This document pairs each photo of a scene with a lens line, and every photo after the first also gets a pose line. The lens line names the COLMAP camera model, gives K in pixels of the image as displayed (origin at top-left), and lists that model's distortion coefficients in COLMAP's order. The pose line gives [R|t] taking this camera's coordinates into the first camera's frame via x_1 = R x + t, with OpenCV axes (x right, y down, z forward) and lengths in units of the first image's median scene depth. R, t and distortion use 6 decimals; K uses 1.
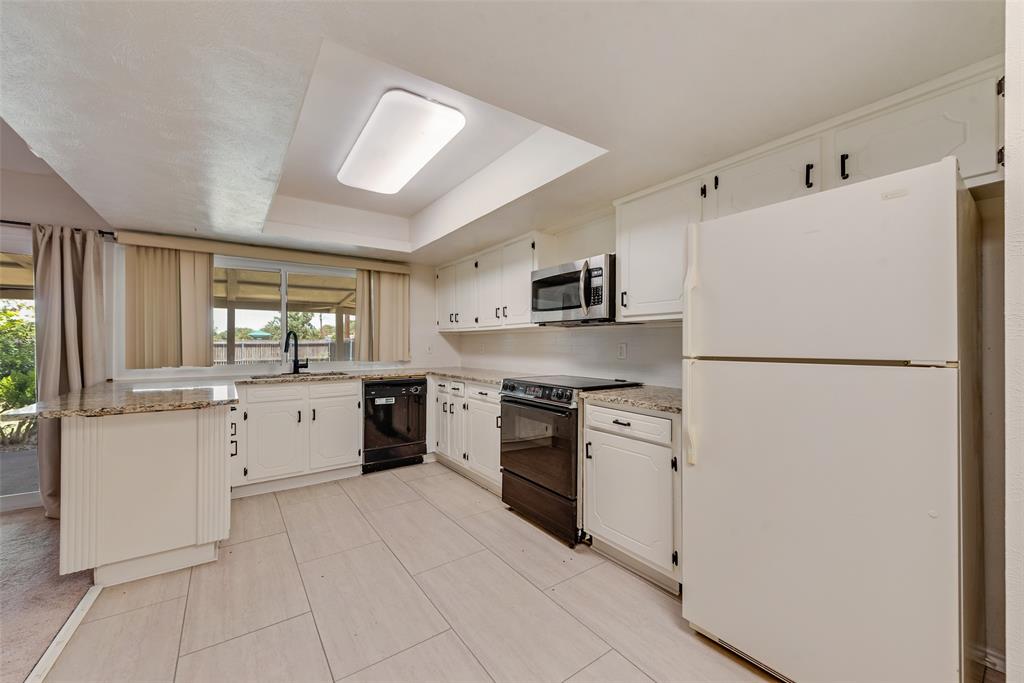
lens RADIAL K [[398.8, 0, 511.5], [0, 398.8, 342.4], [0, 0, 1]] dist [0.002041, -0.000214]
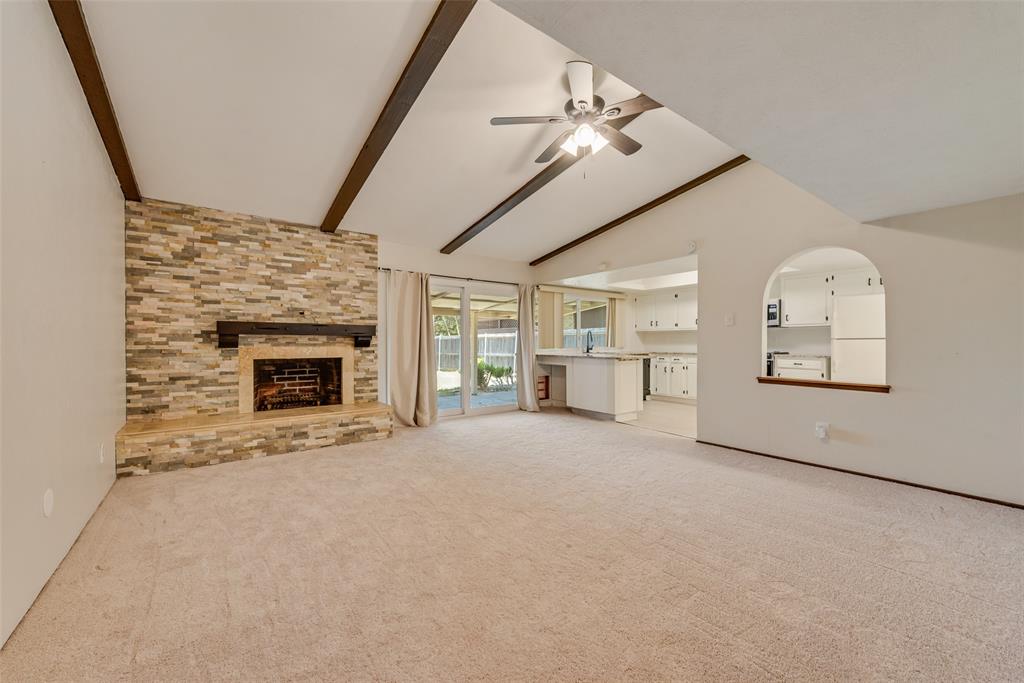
lens RADIAL K [[398.8, 0, 508.9], [0, 398.8, 340.8], [0, 0, 1]] dist [0.002041, -0.000214]
pose [[0.999869, -0.002829, 0.015926, -1.215144], [0.002896, 0.999987, -0.004164, 0.034142], [-0.015914, 0.004209, 0.999864, -1.191260]]
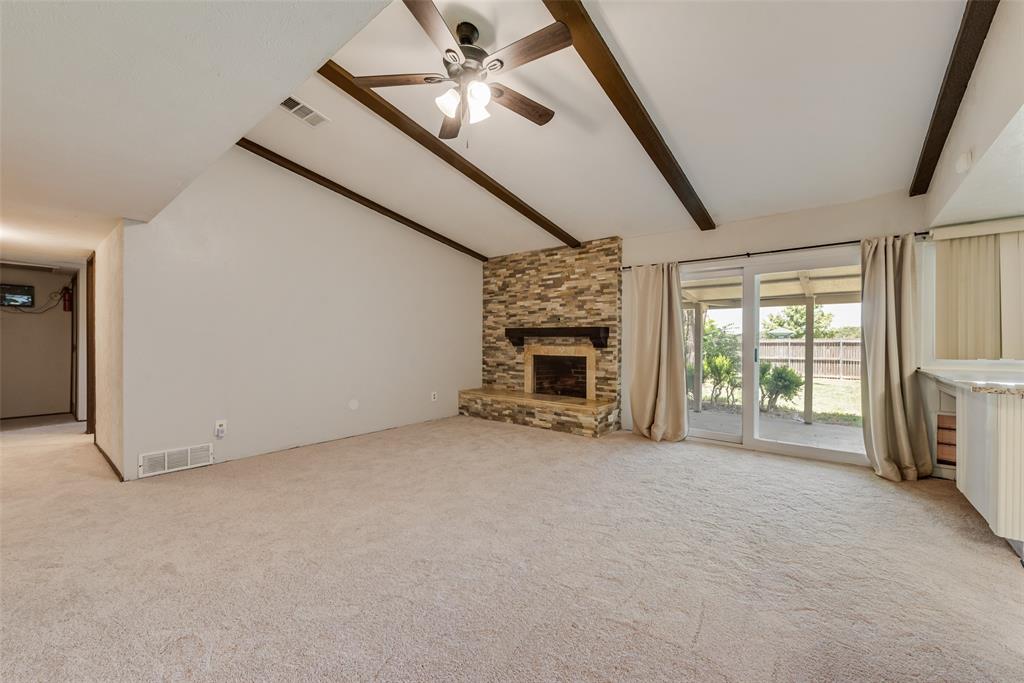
lens RADIAL K [[398.8, 0, 506.3], [0, 398.8, 341.4], [0, 0, 1]] dist [0.002041, -0.000214]
pose [[0.251297, 0.001867, -0.967908, -0.242394], [-0.002961, 0.999995, 0.001160, 0.024198], [0.967906, 0.002575, 0.251301, -0.381962]]
